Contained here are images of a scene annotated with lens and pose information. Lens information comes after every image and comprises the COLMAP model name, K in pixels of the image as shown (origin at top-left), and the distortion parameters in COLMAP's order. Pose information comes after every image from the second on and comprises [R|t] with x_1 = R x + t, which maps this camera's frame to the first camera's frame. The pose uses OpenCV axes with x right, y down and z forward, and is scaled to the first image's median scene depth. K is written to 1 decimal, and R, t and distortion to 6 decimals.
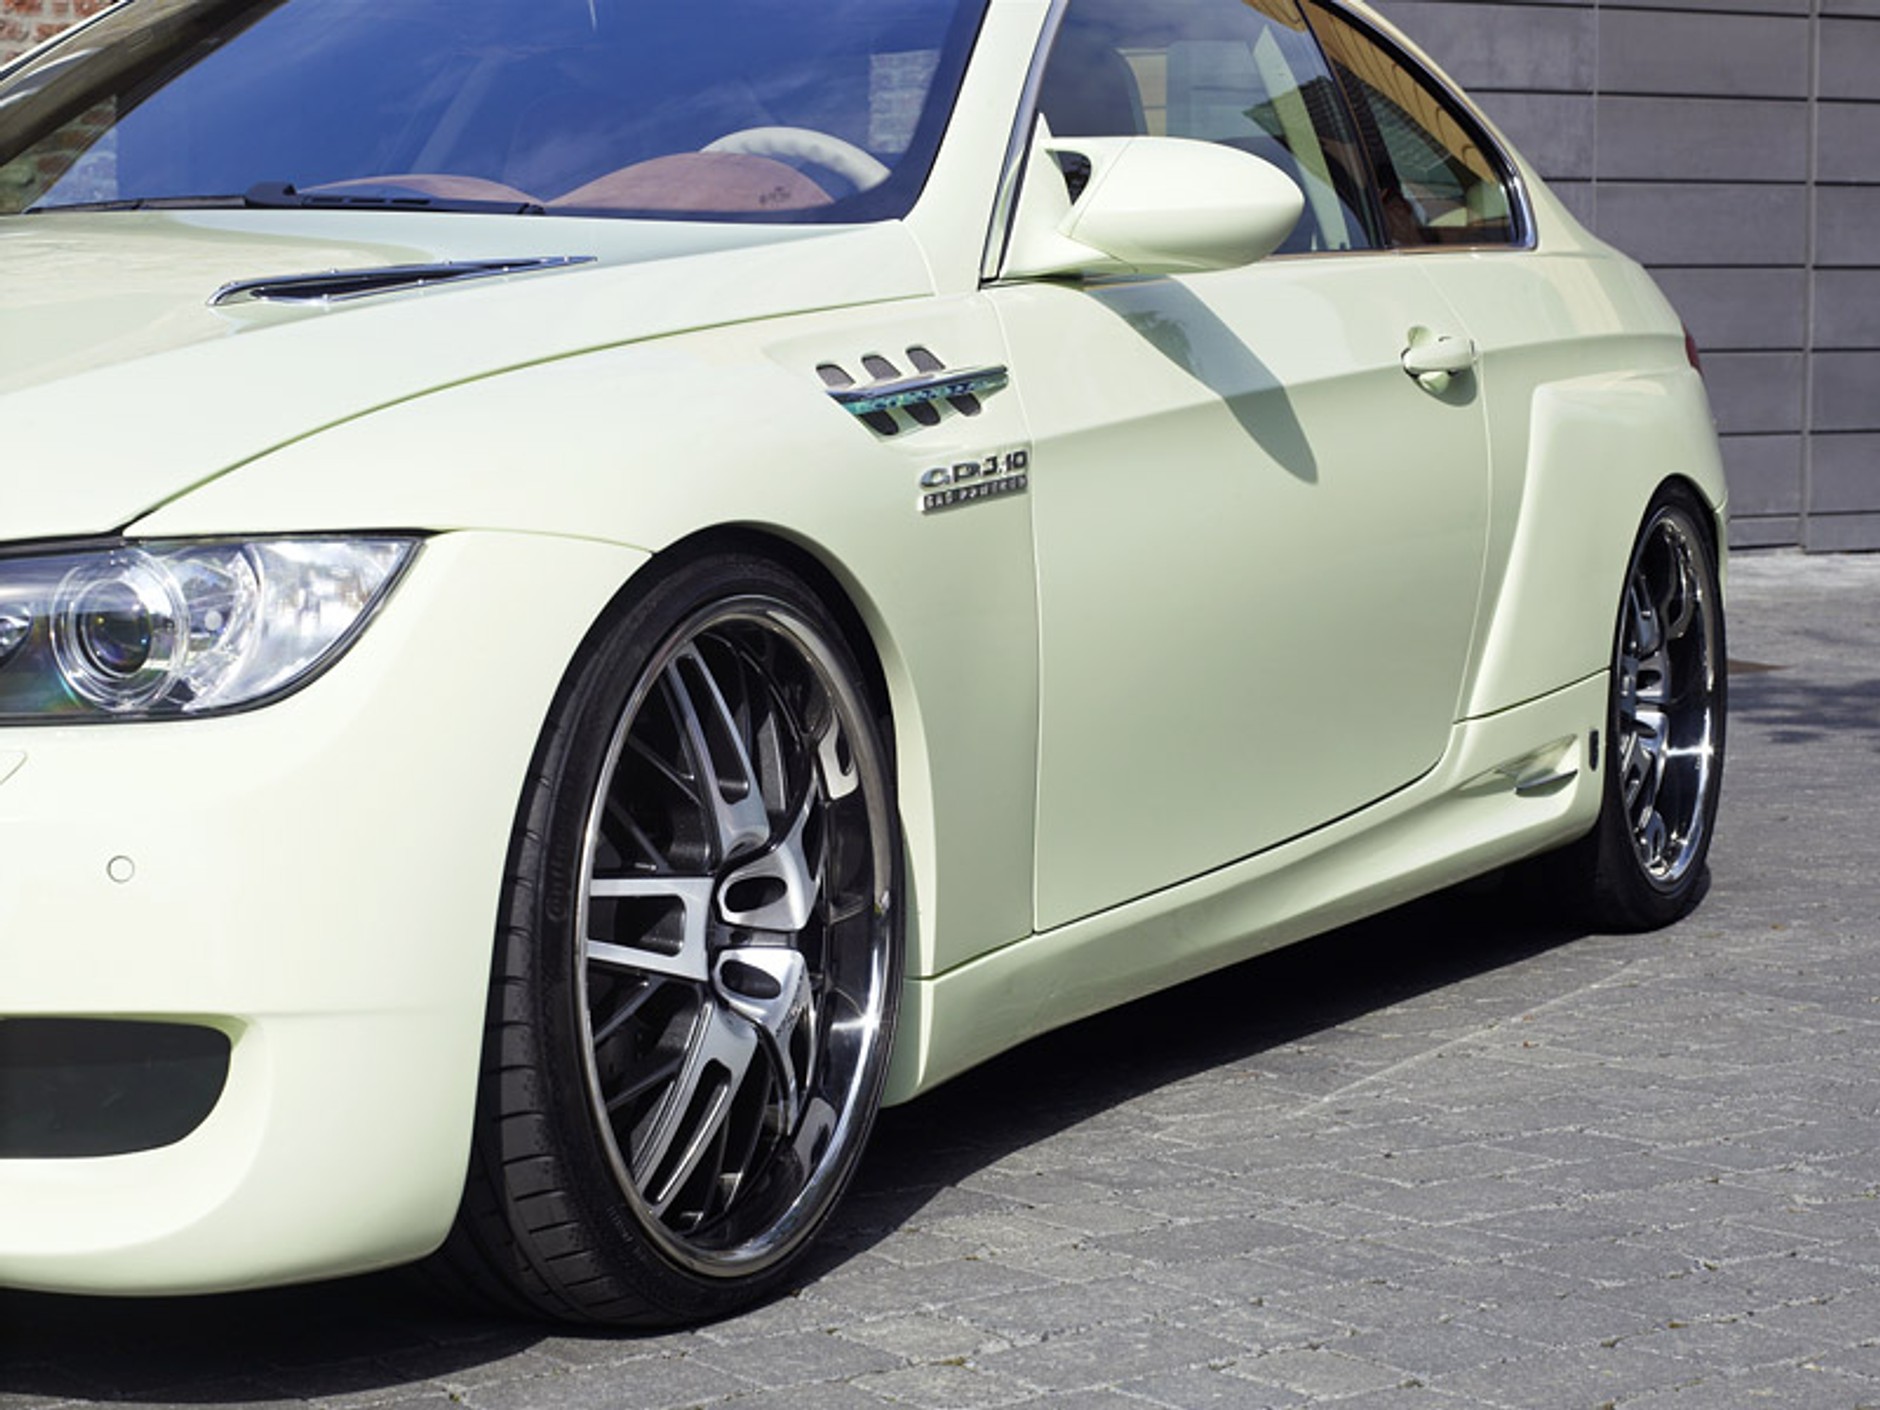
lens RADIAL K [[4351.9, 0, 940.0], [0, 4351.9, 705.0], [0, 0, 1]] dist [-0.008736, -0.253837]
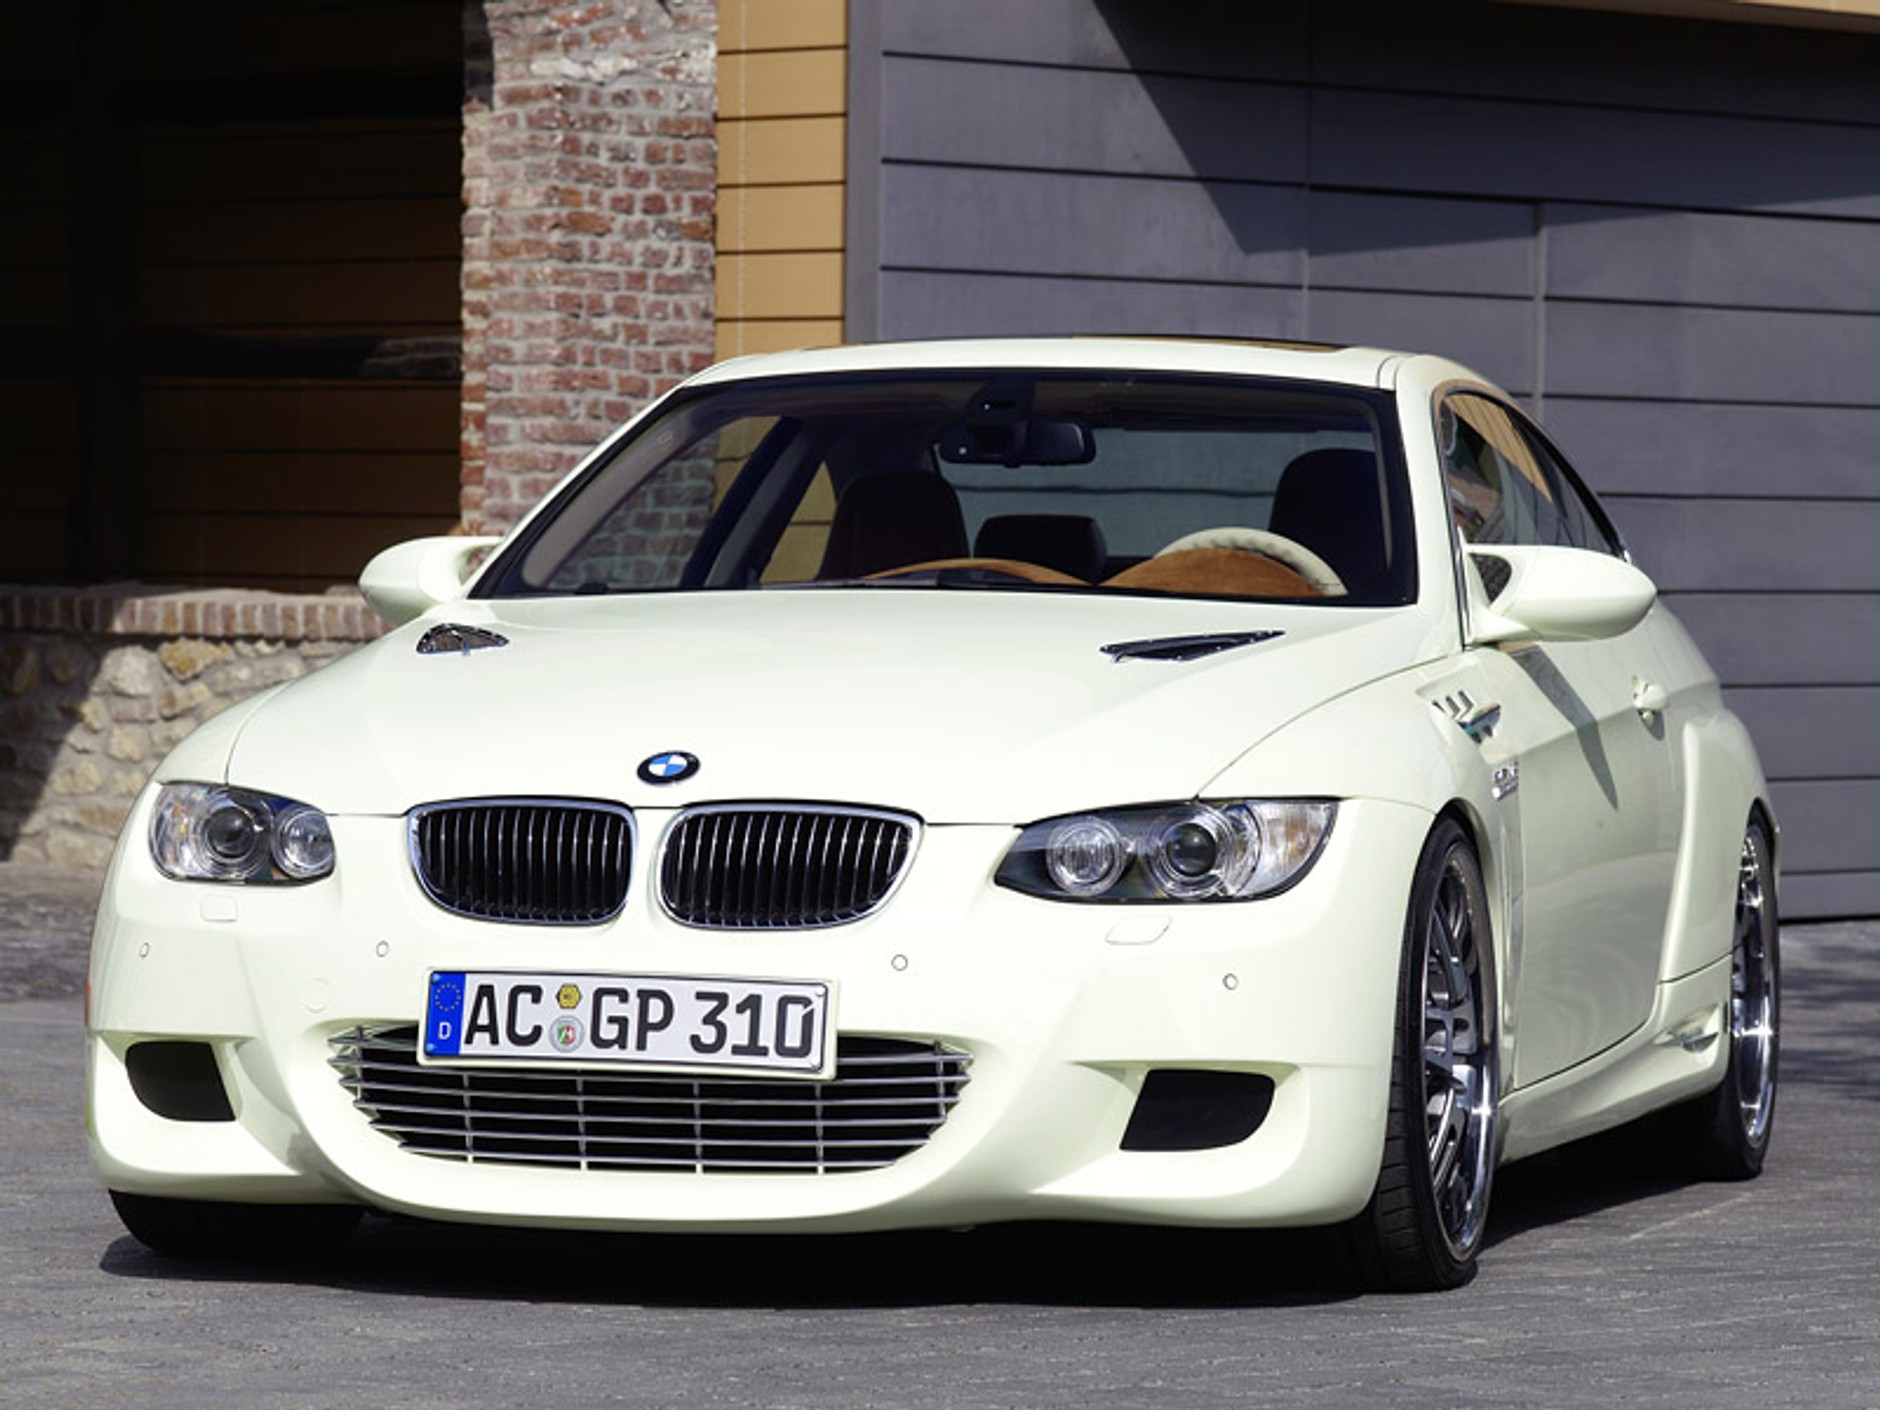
lens RADIAL K [[7218.2, 0, 940.0], [0, 7218.2, 705.0], [0, 0, 1]] dist [-0.036237, 1.740290]
pose [[0.985851, 0.002920, 0.167597, -0.578905], [0.010323, 0.996893, -0.078092, 0.111564], [-0.167304, 0.078717, 0.982758, -1.375857]]
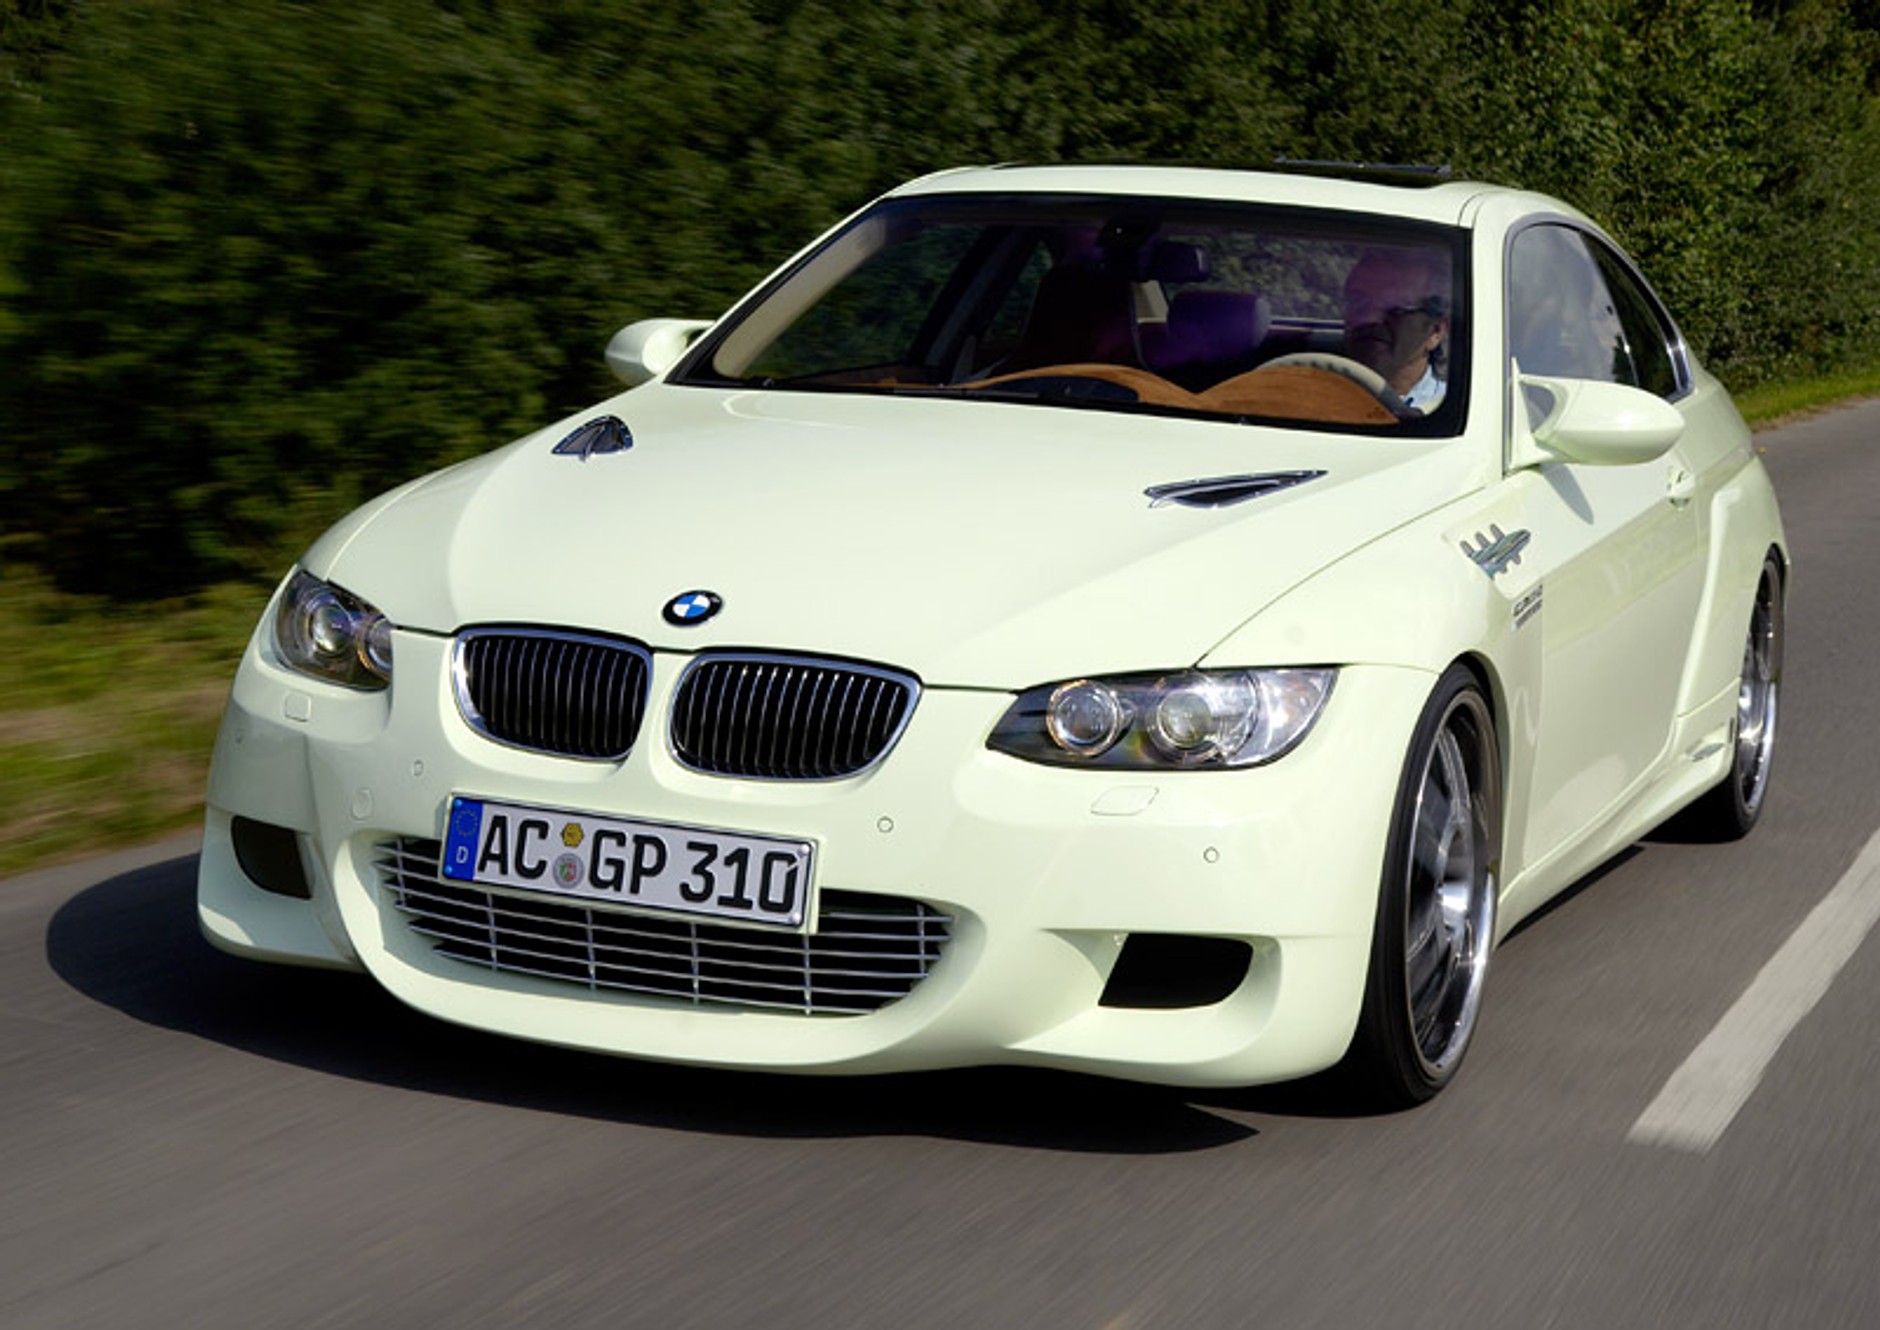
lens RADIAL K [[3709.4, 0, 940.0], [0, 3709.4, 665.0], [0, 0, 1]] dist [-0.023267, -0.053229]
pose [[0.997773, 0.038289, 0.054613, -0.281266], [-0.040304, 0.998528, 0.036285, -0.068135], [-0.053143, -0.038406, 0.997848, -0.399470]]
